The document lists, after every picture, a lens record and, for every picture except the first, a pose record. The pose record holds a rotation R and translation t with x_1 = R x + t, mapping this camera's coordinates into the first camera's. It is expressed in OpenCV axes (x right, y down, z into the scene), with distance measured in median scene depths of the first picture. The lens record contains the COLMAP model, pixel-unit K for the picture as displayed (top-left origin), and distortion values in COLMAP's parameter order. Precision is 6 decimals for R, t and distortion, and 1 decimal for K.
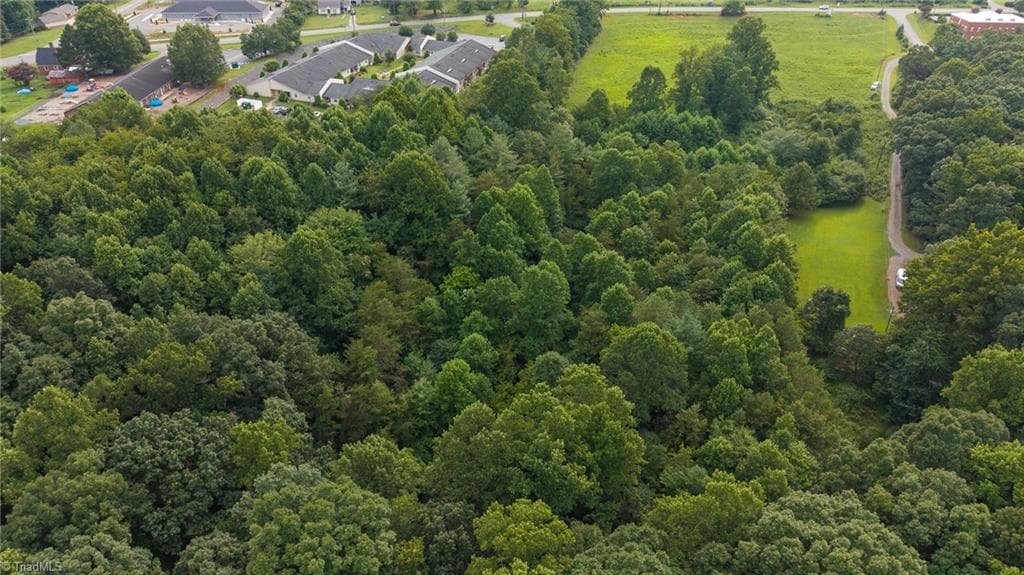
lens RADIAL K [[686.0, 0, 514.3], [0, 686.0, 286.2], [0, 0, 1]] dist [0.031834, -0.032859]
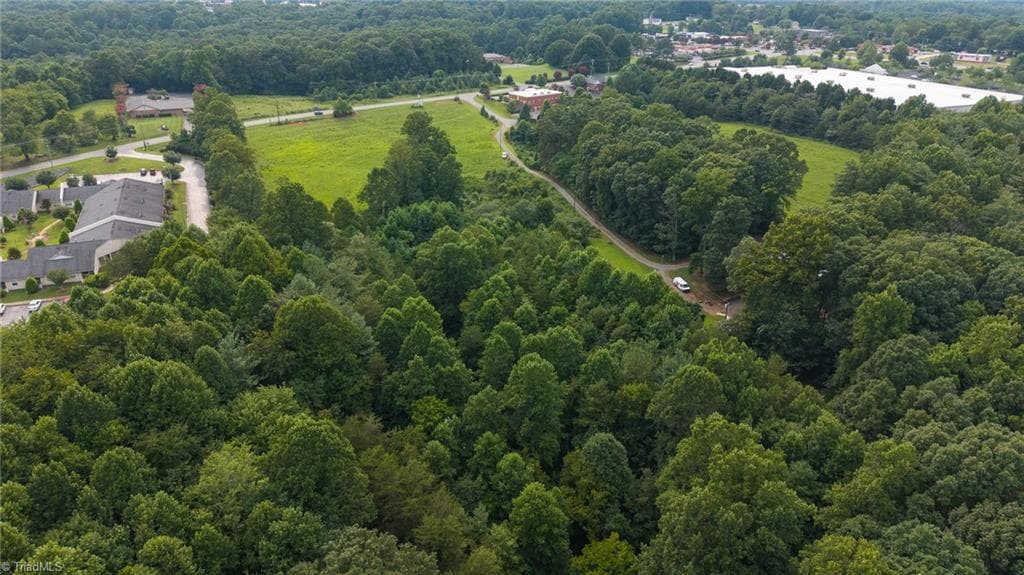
lens RADIAL K [[686.0, 0, 514.3], [0, 686.0, 286.2], [0, 0, 1]] dist [0.031834, -0.032859]
pose [[0.757572, -0.273929, 0.592492, -0.247762], [0.351146, 0.936181, -0.016154, -0.057124], [-0.550255, 0.220289, 0.805414, 0.094886]]
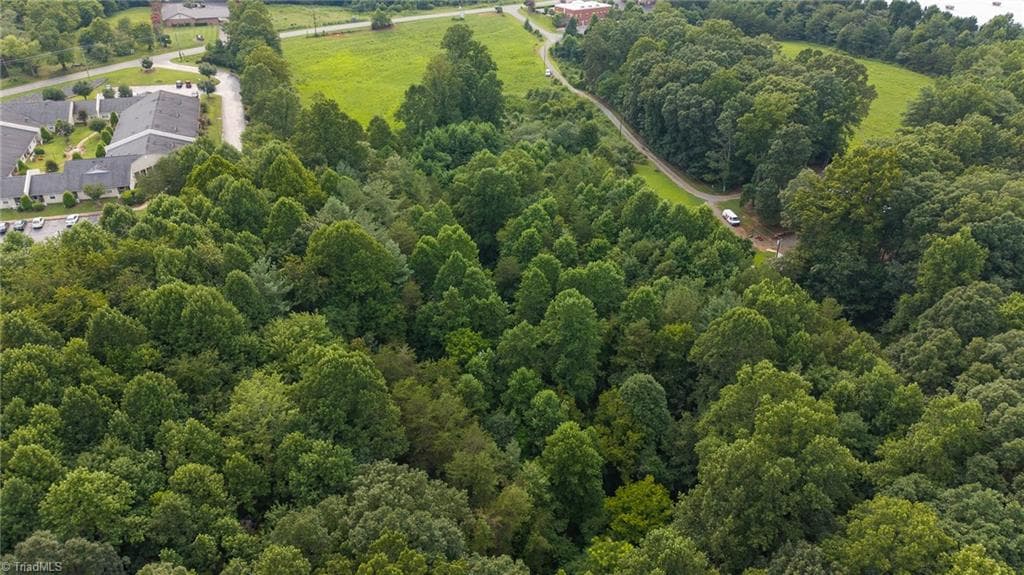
lens RADIAL K [[686.0, 0, 514.3], [0, 686.0, 286.2], [0, 0, 1]] dist [0.031834, -0.032859]
pose [[0.796546, -0.311815, 0.517964, -0.235186], [0.322679, 0.943772, 0.071923, -0.062981], [-0.511266, 0.109846, 0.852373, 0.112070]]
